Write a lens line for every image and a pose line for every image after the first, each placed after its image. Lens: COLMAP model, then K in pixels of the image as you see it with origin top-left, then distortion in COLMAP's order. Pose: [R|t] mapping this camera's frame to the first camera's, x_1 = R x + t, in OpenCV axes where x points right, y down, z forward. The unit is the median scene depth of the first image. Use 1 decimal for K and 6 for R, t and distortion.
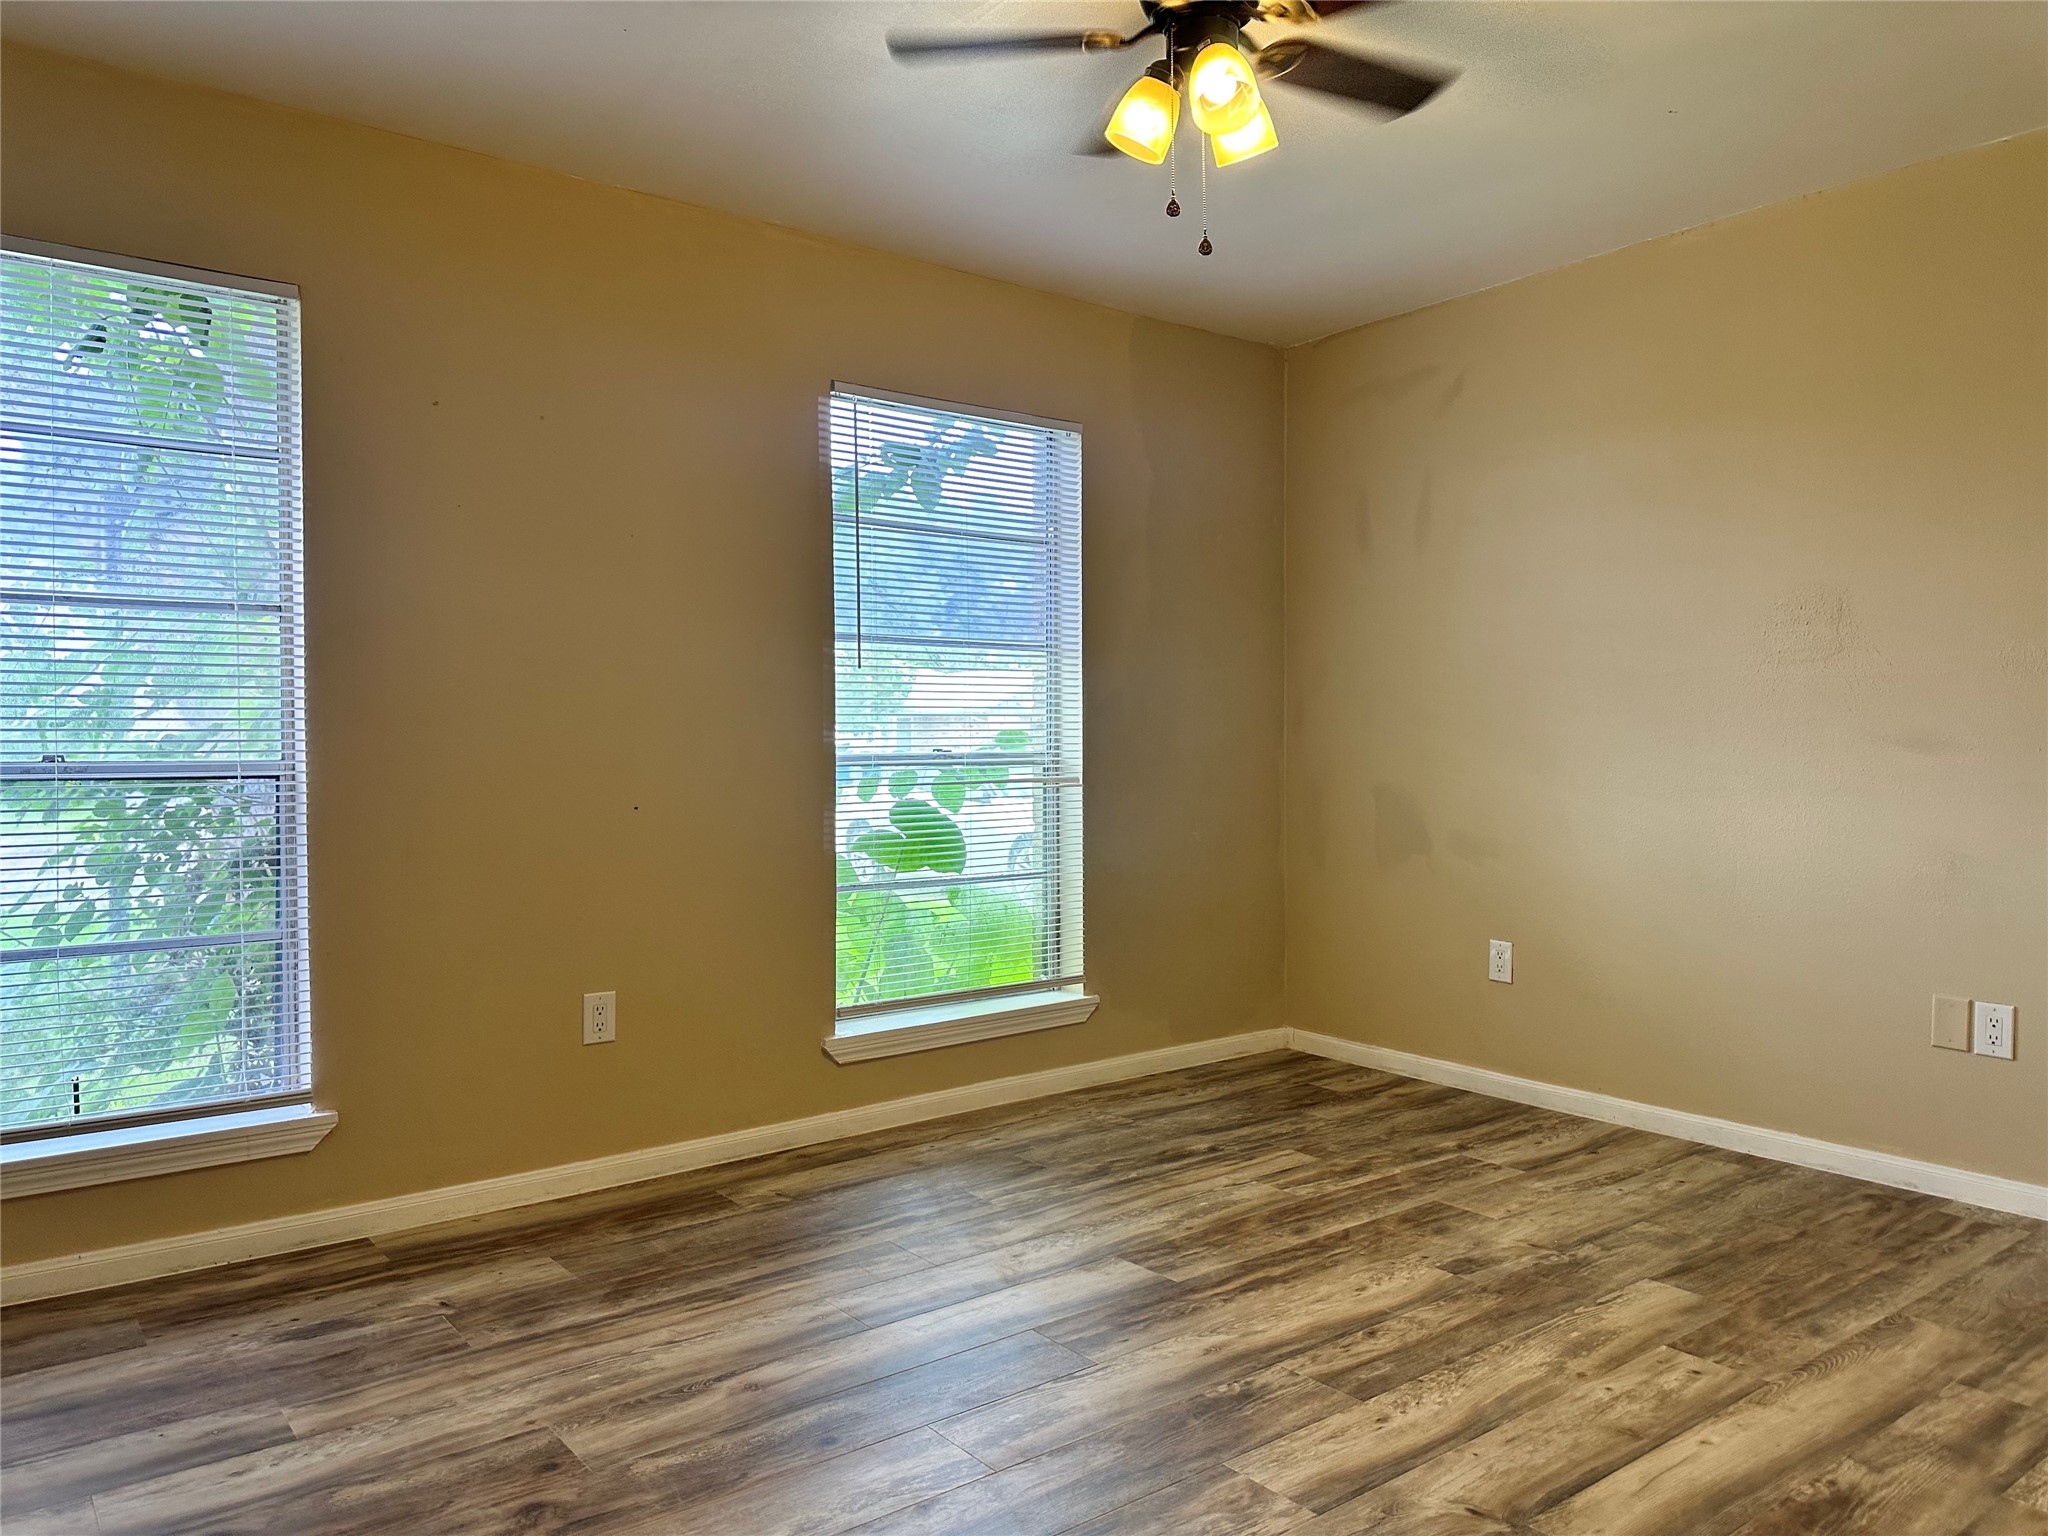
lens RADIAL K [[1429.7, 0, 1028.1], [0, 1429.7, 767.6], [0, 0, 1]] dist [0.045946, -0.034774]
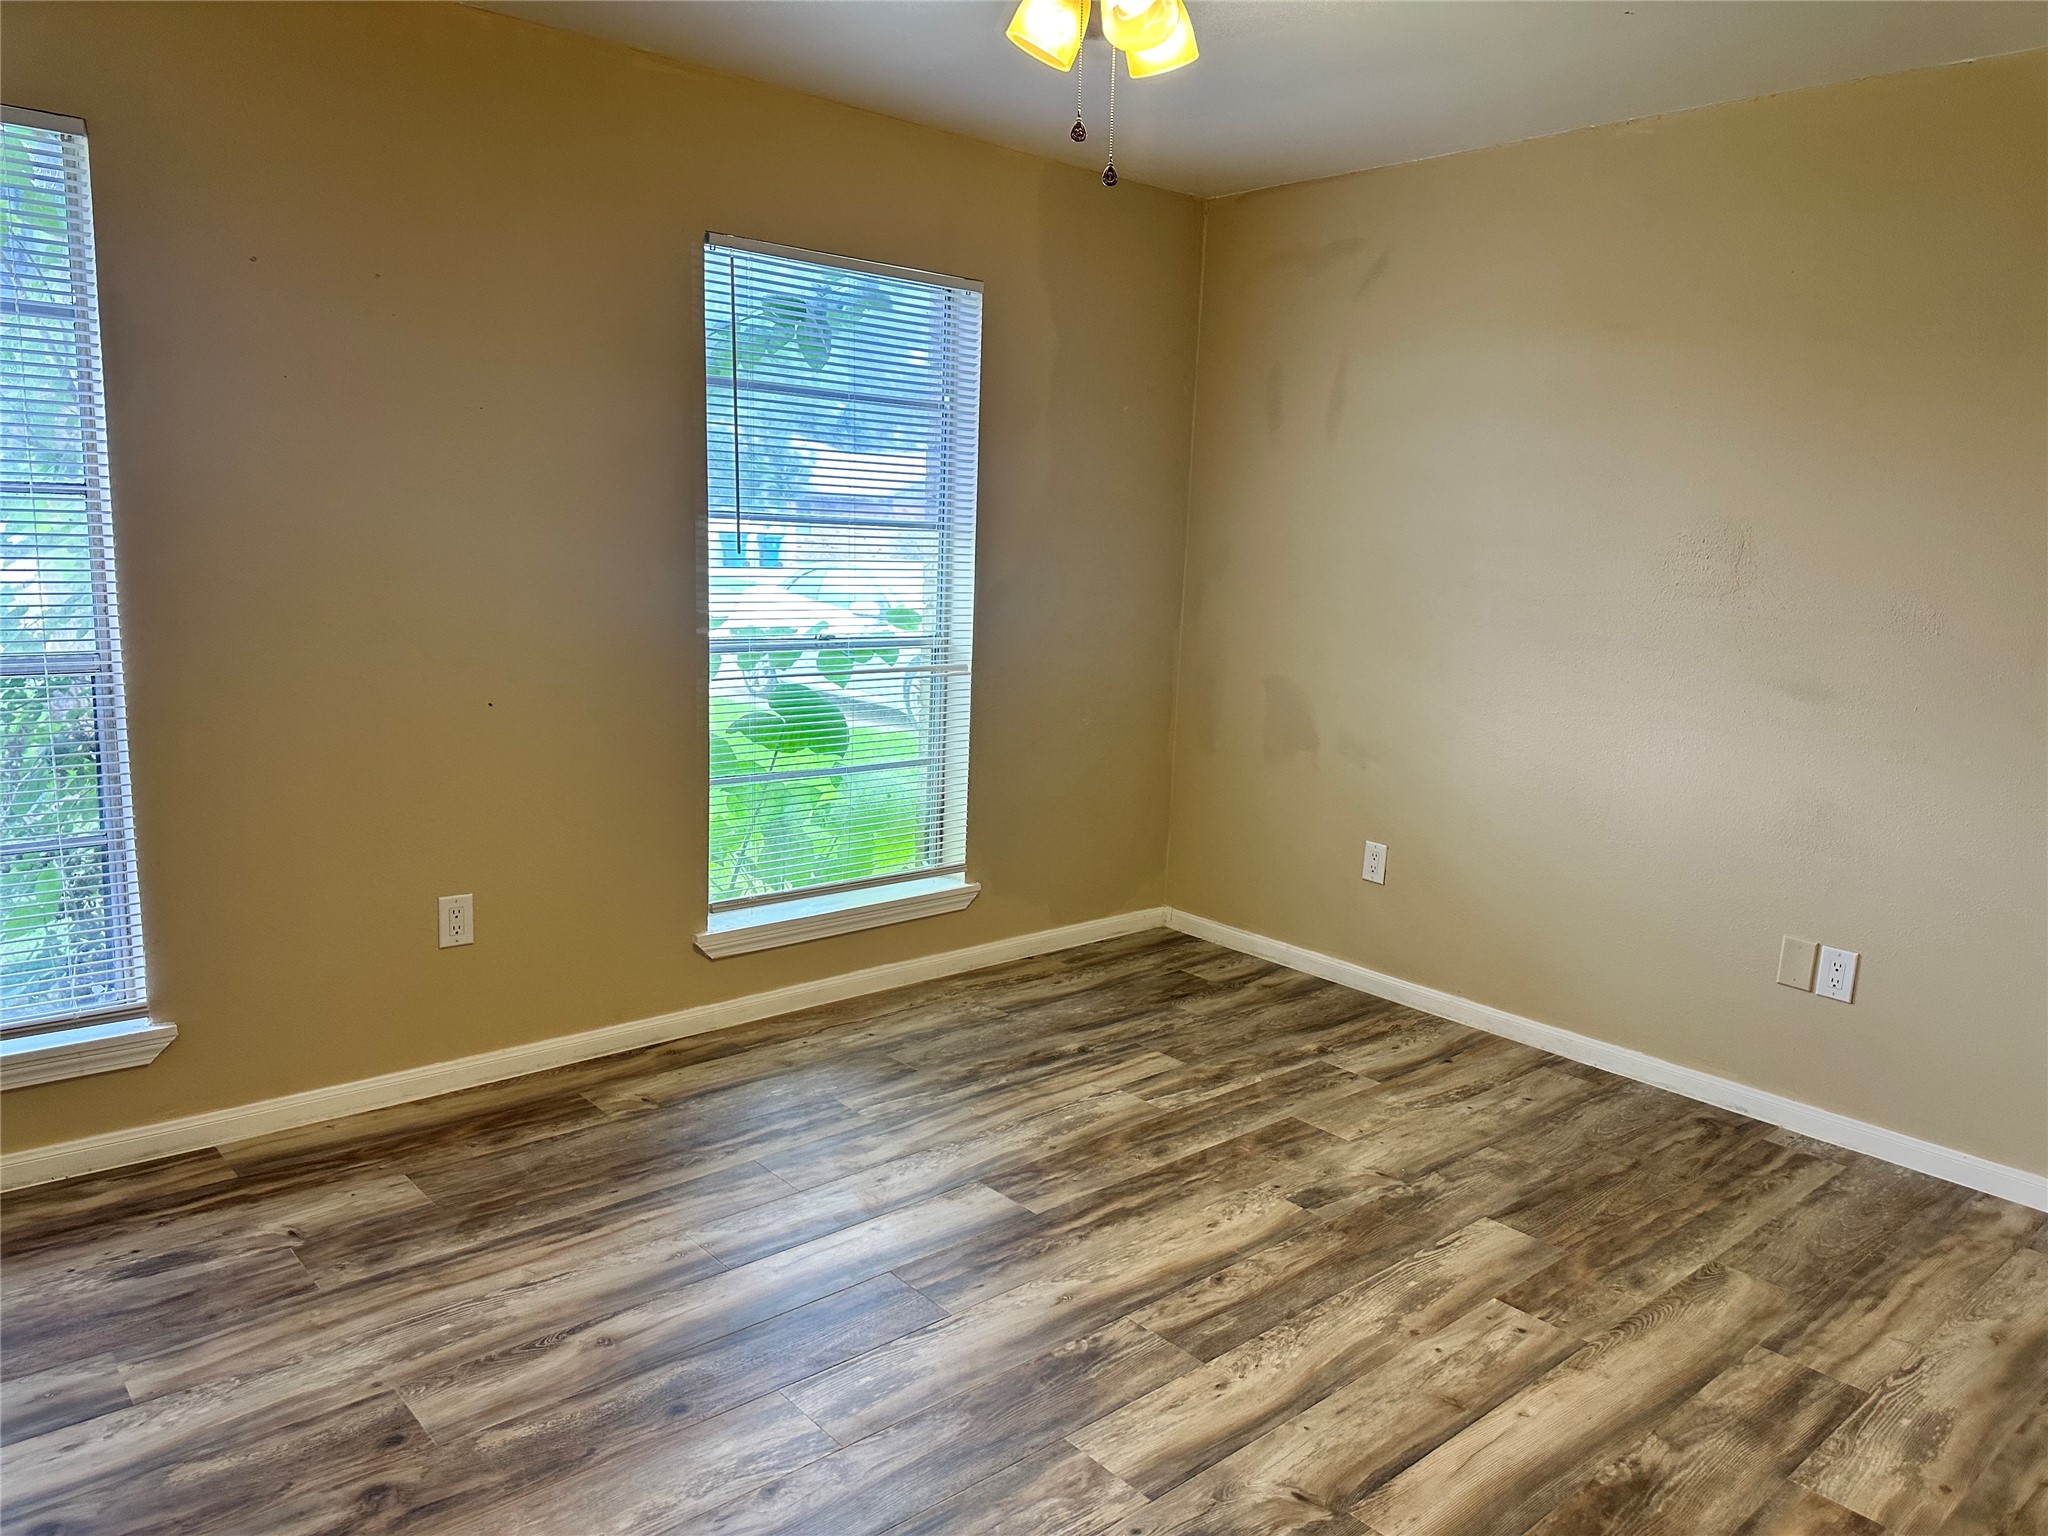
lens RADIAL K [[1429.7, 0, 1018.6], [0, 1429.7, 761.5], [0, 0, 1]] dist [0.045946, -0.034774]
pose [[0.997442, 0.031552, 0.064140, 0.015035], [-0.041050, 0.987430, 0.152631, -0.109951], [-0.058518, -0.154874, 0.986200, 0.044274]]
